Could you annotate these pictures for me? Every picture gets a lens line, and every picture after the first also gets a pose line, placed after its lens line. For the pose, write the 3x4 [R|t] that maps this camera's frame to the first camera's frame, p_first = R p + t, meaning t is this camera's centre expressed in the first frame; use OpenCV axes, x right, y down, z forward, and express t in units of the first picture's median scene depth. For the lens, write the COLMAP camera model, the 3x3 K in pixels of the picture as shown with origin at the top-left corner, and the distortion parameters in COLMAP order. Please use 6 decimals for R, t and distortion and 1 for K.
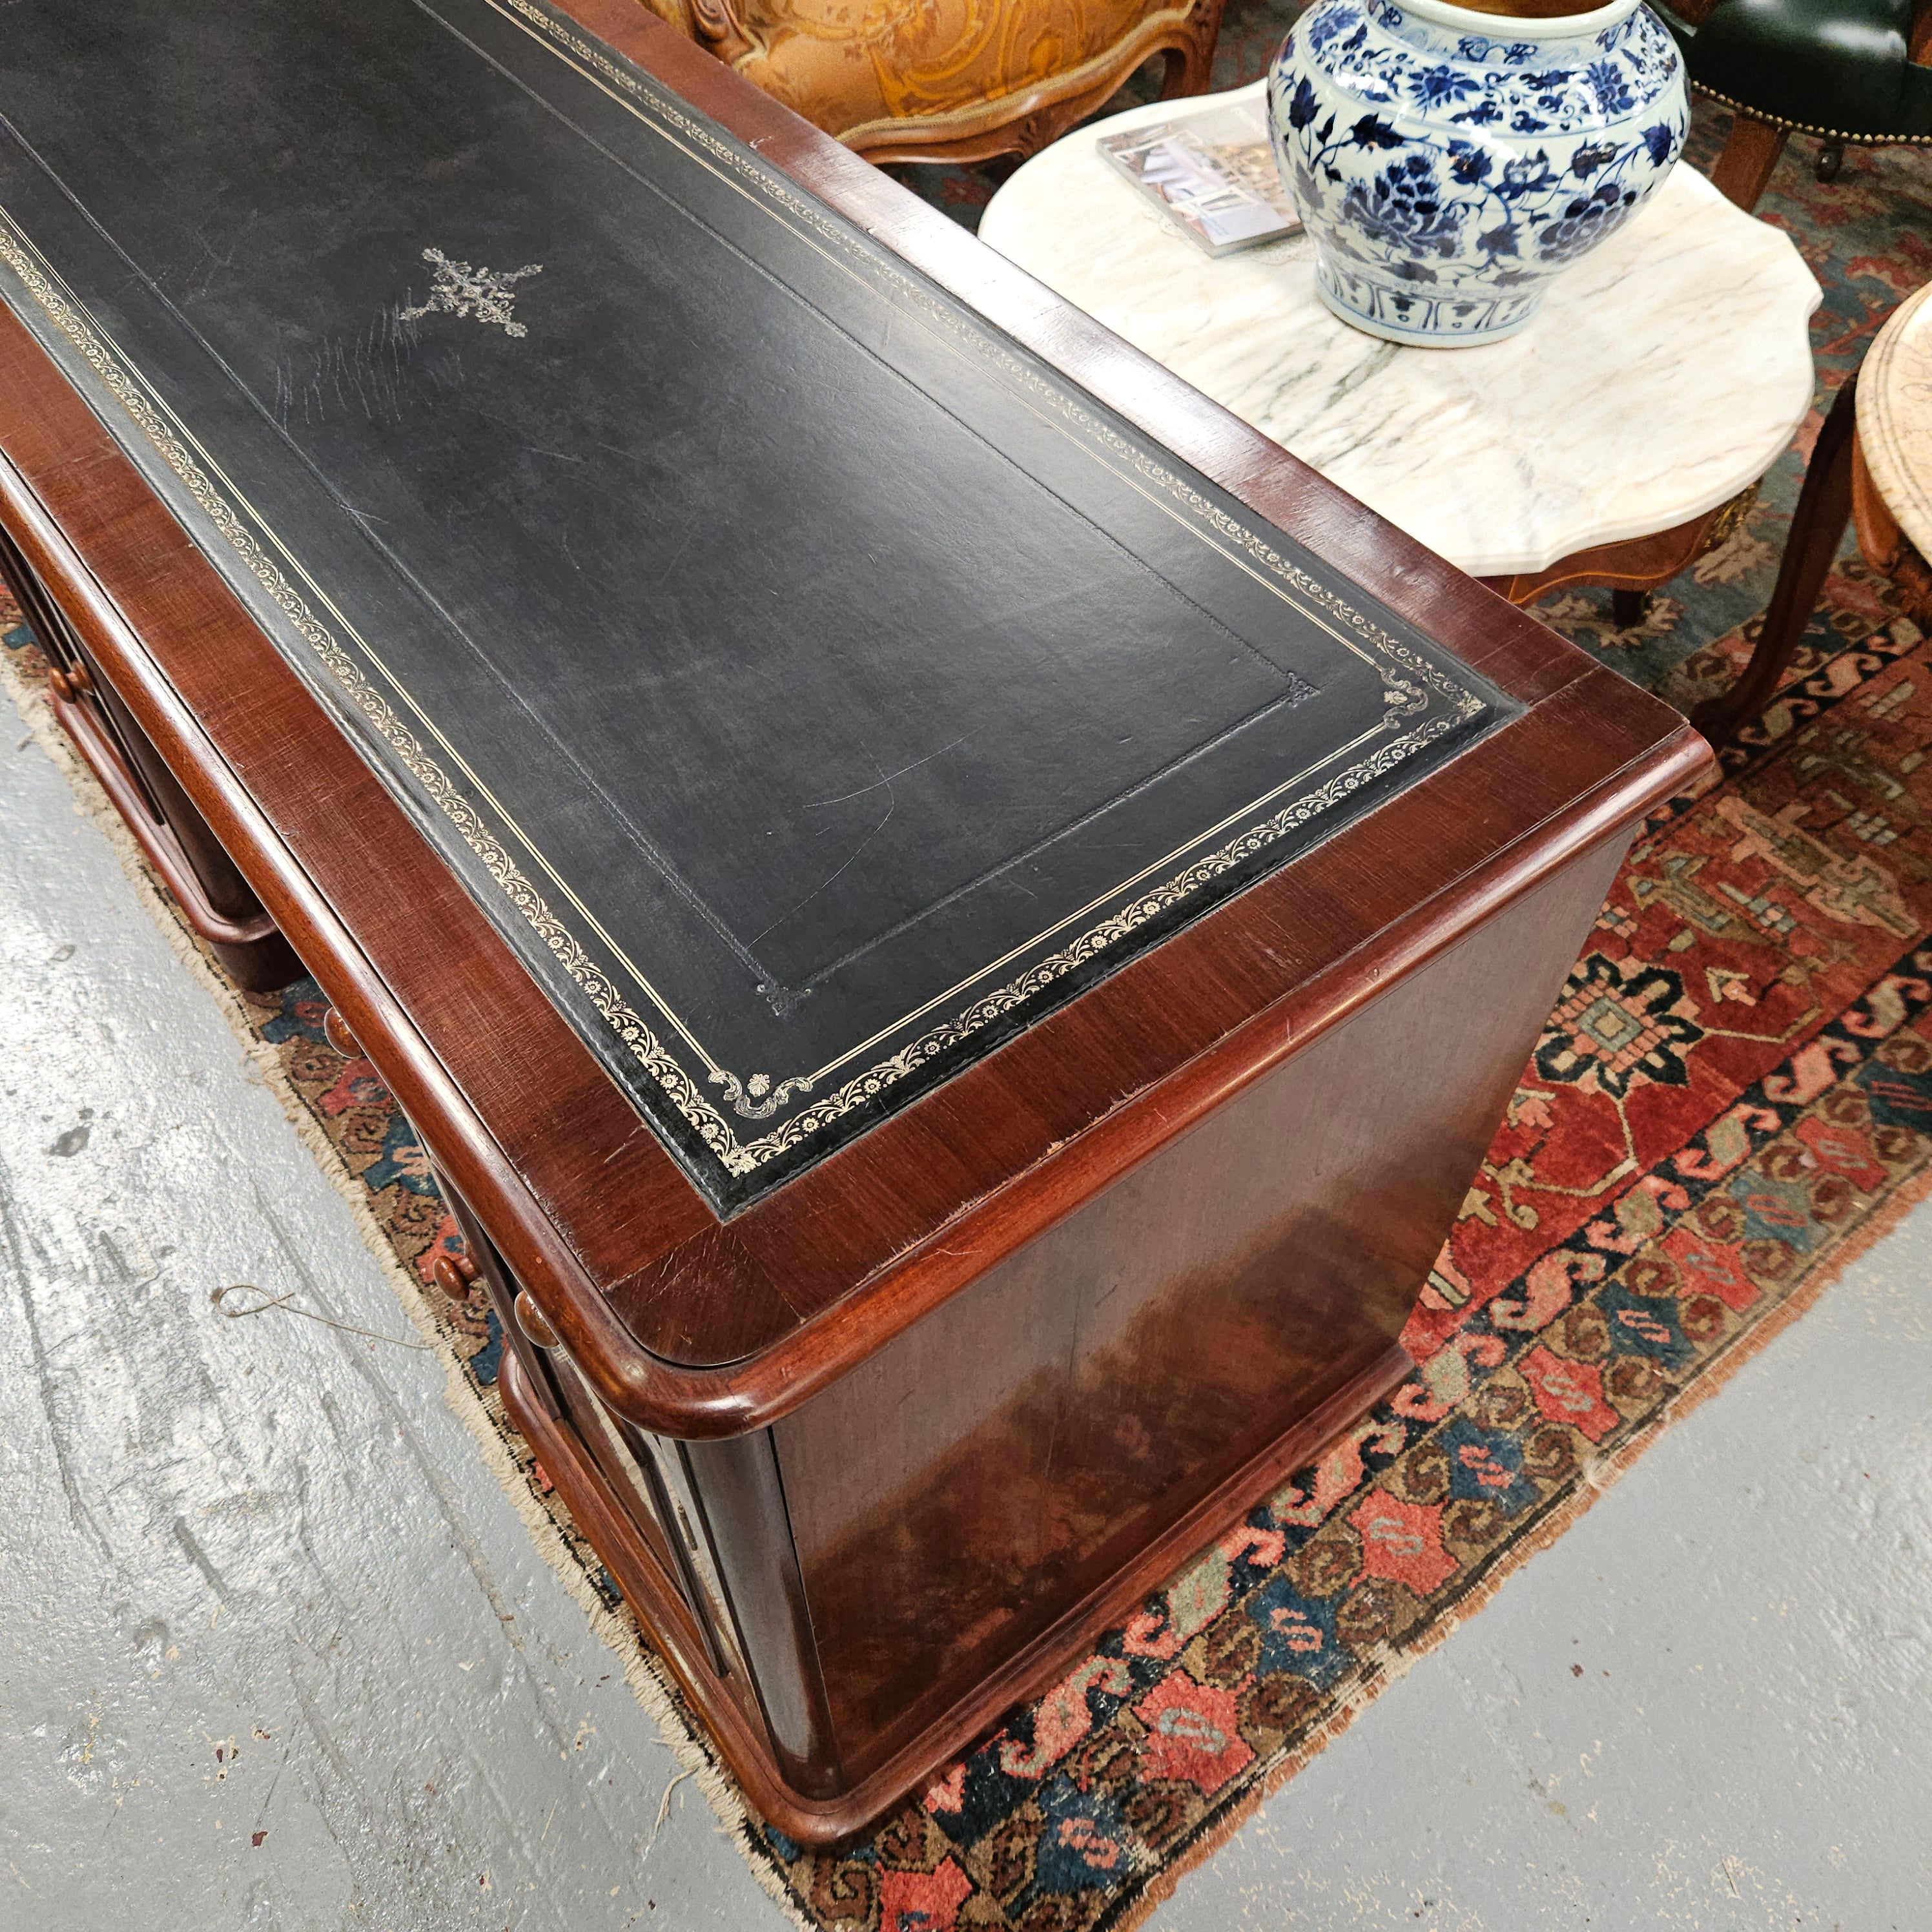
lens RADIAL K [[1728.4, 0, 946.4], [0, 1728.4, 942.4], [0, 0, 1]] dist [0.066852, -0.064203]
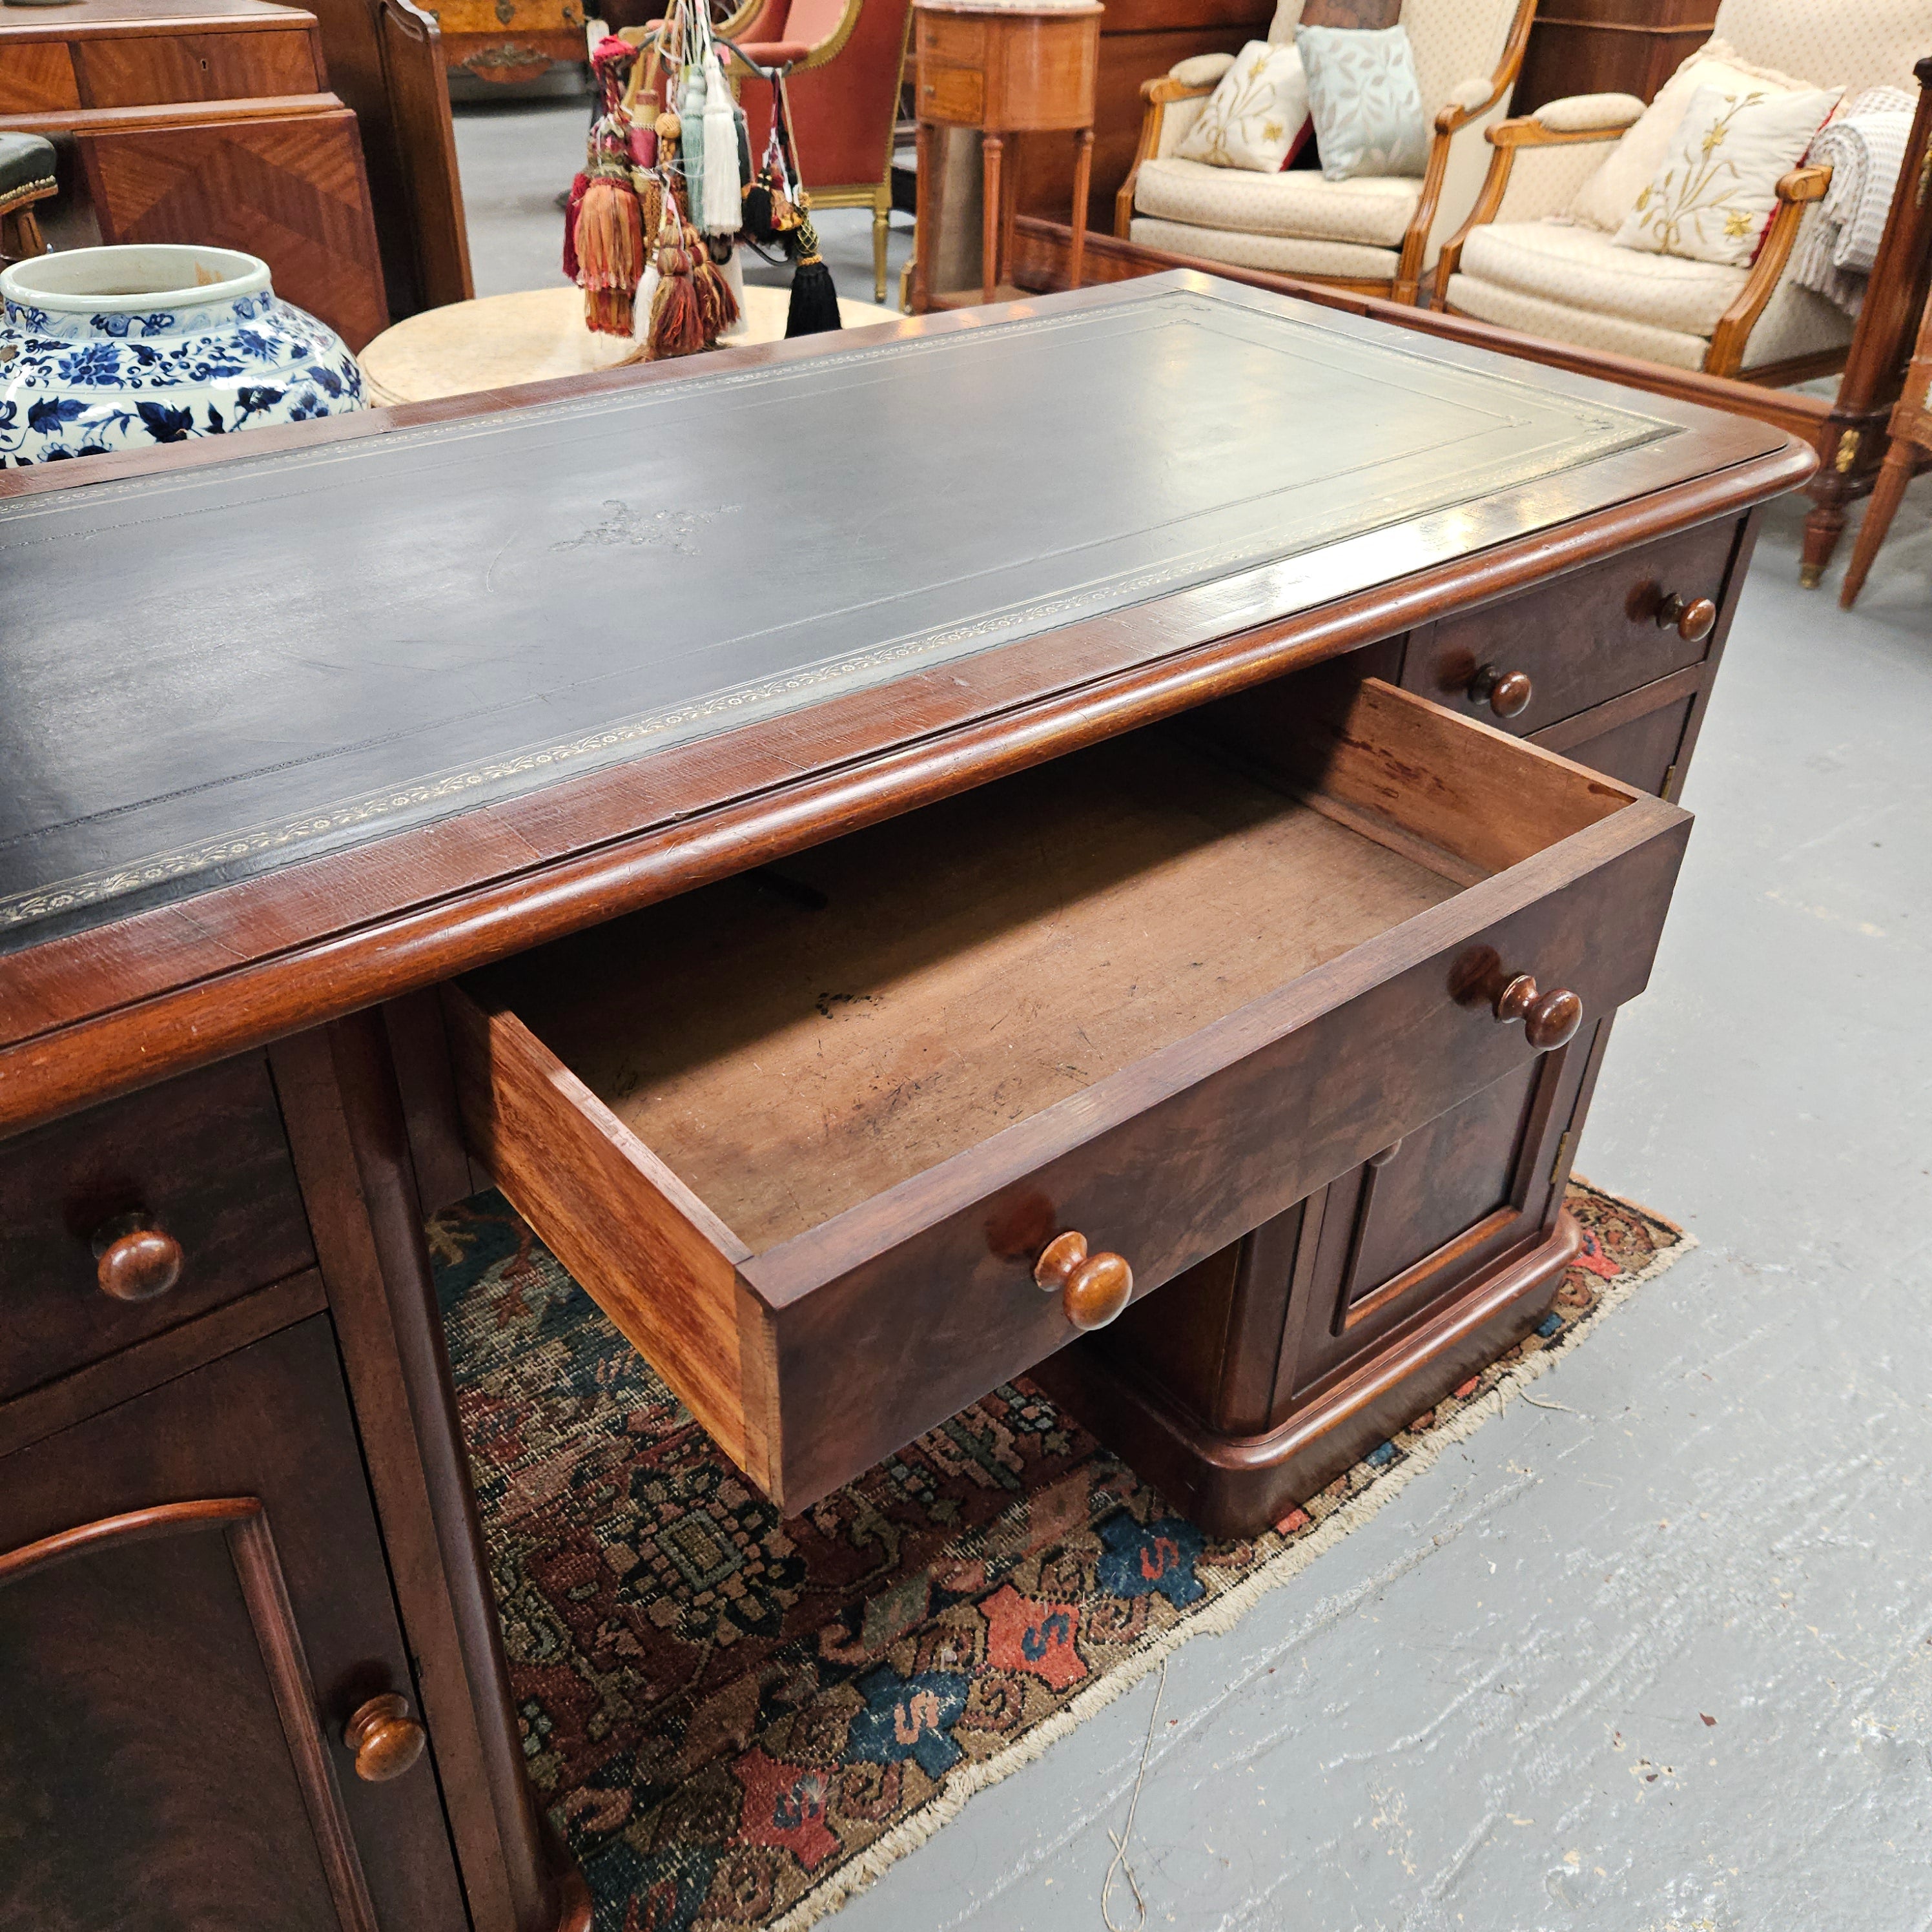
lens RADIAL K [[1728.4, 0, 962.0], [0, 1728.4, 964.0], [0, 0, 1]] dist [0.066852, -0.064203]
pose [[-0.026444, -0.552153, 0.833323, -0.882141], [0.770228, 0.520128, 0.369074, -0.360803], [-0.637220, 0.651609, 0.411529, 0.535137]]
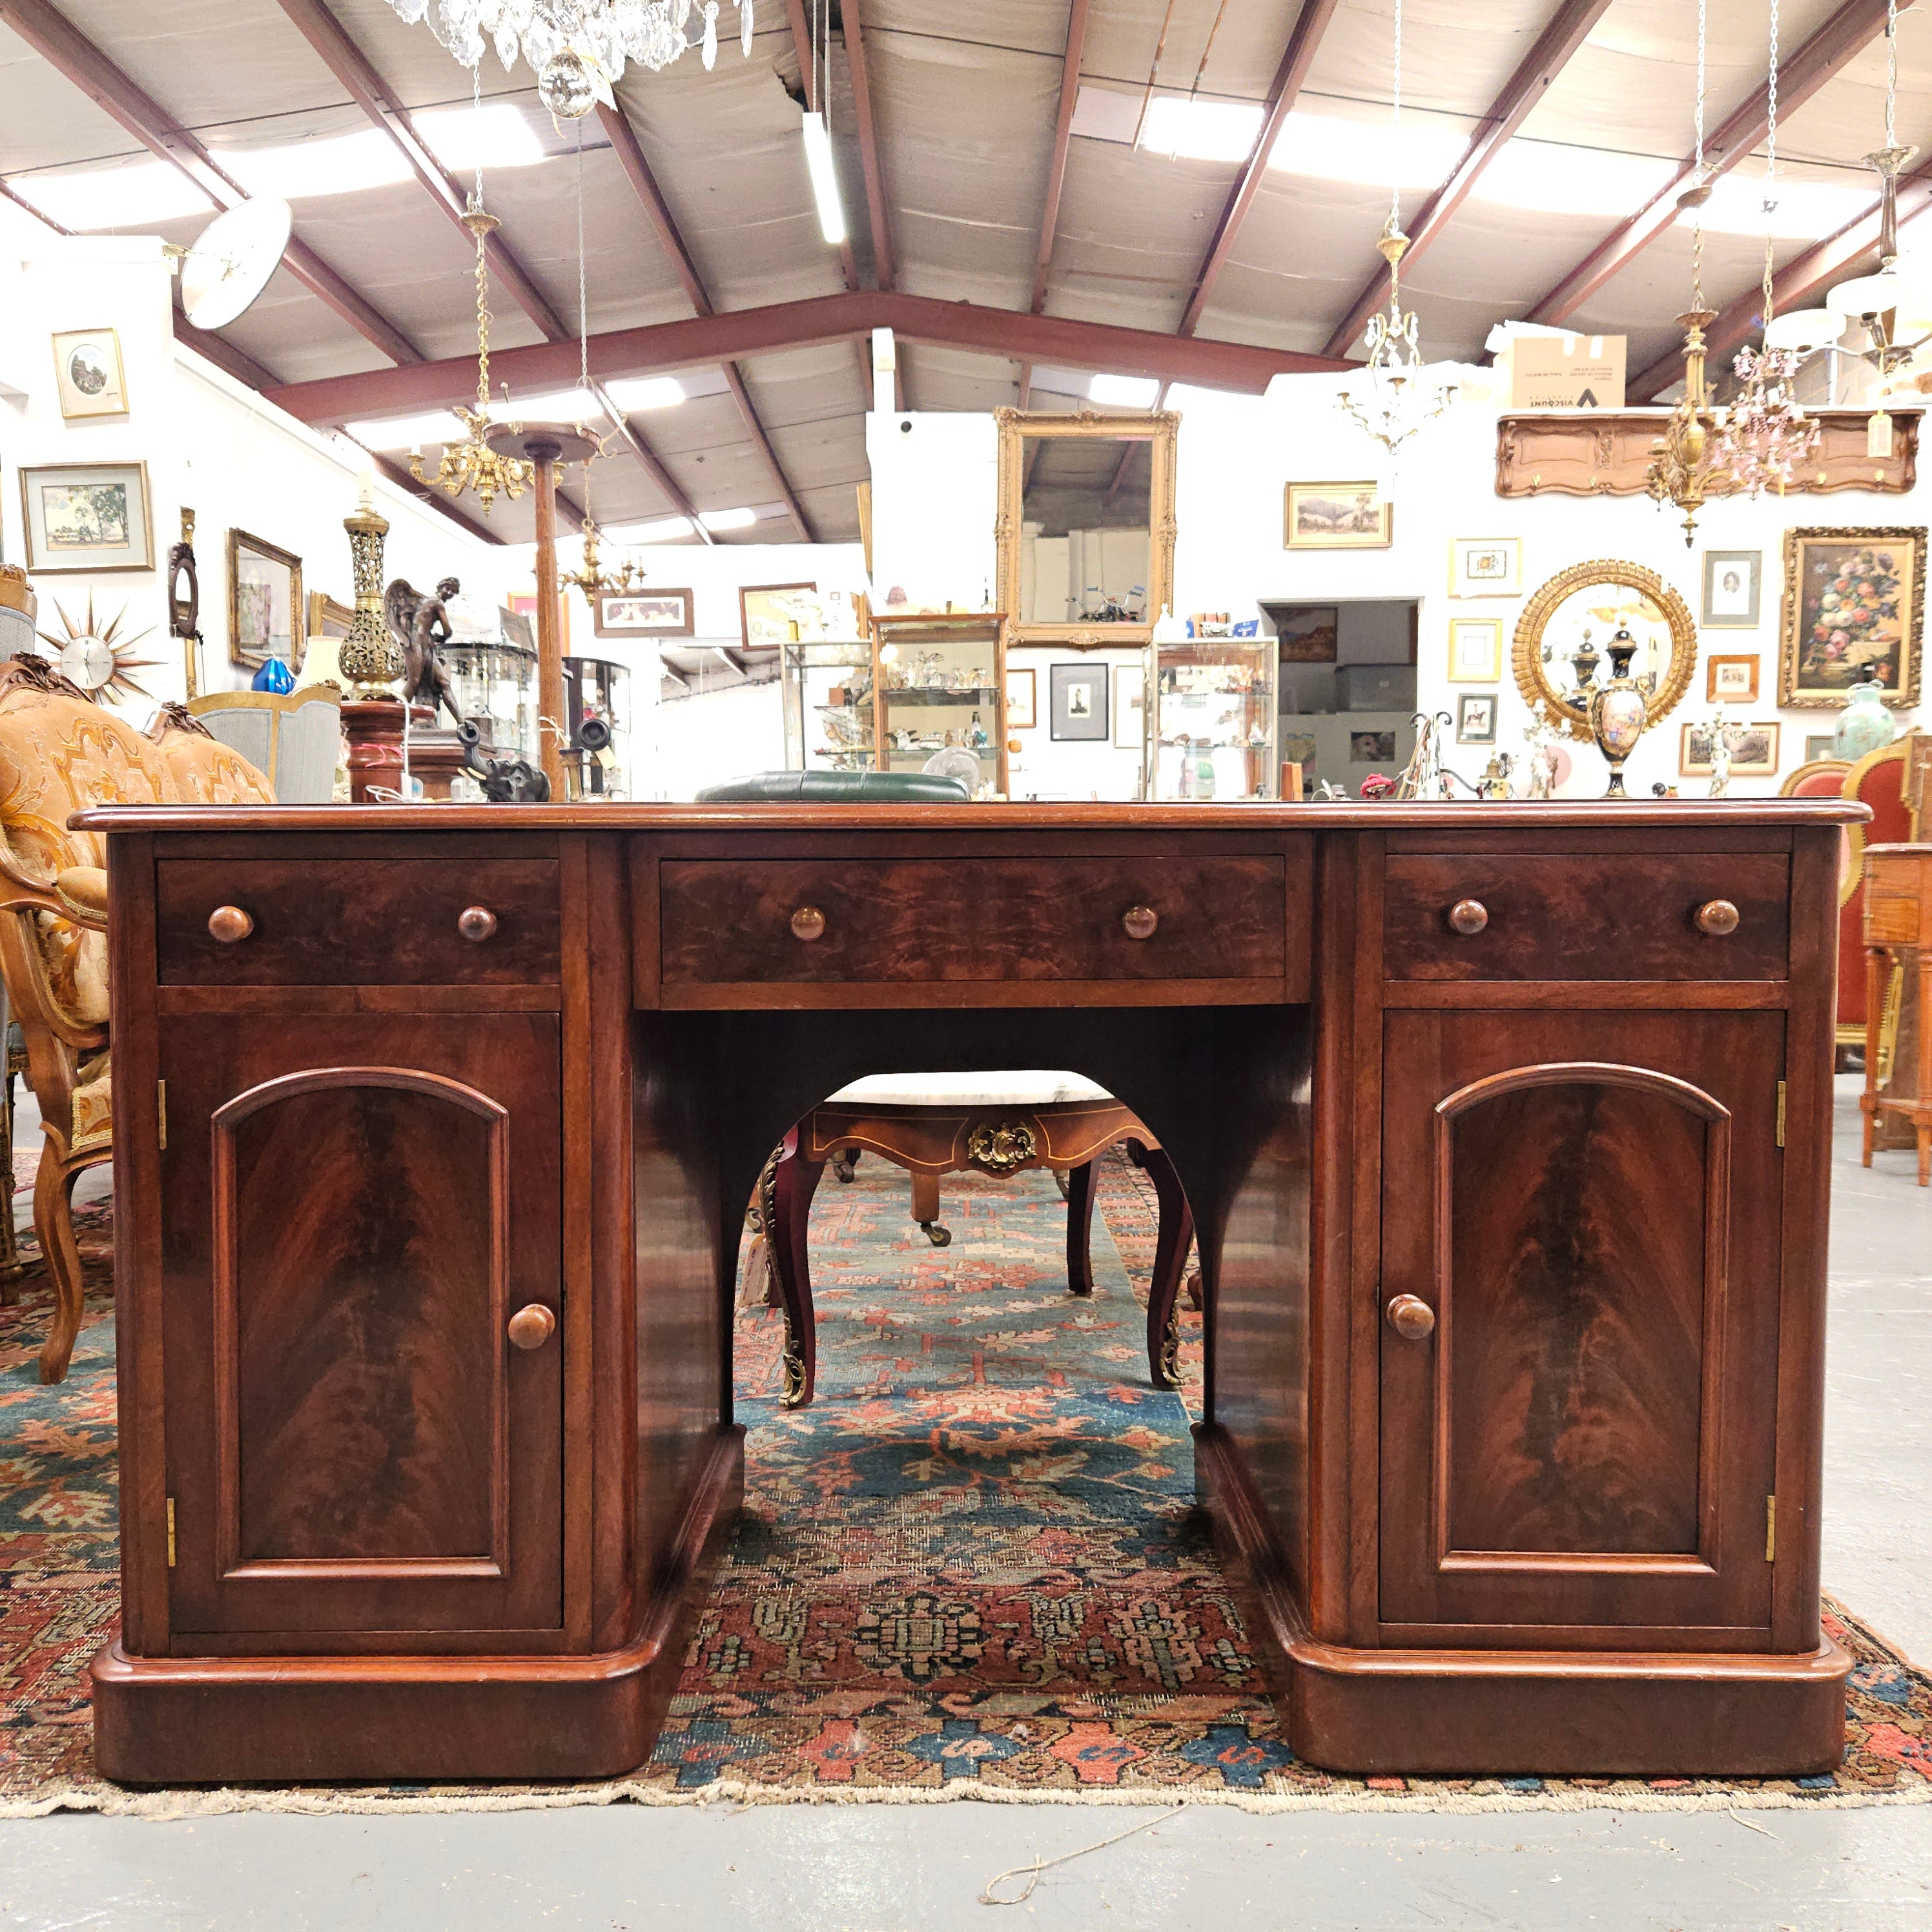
lens RADIAL K [[1728.4, 0, 963.8], [0, 1728.4, 948.2], [0, 0, 1]] dist [0.066852, -0.064203]
pose [[0.609536, -0.038701, 0.791813, -1.166130], [0.622011, 0.642591, -0.447414, 0.304887], [-0.491497, 0.765231, 0.415755, 0.361223]]
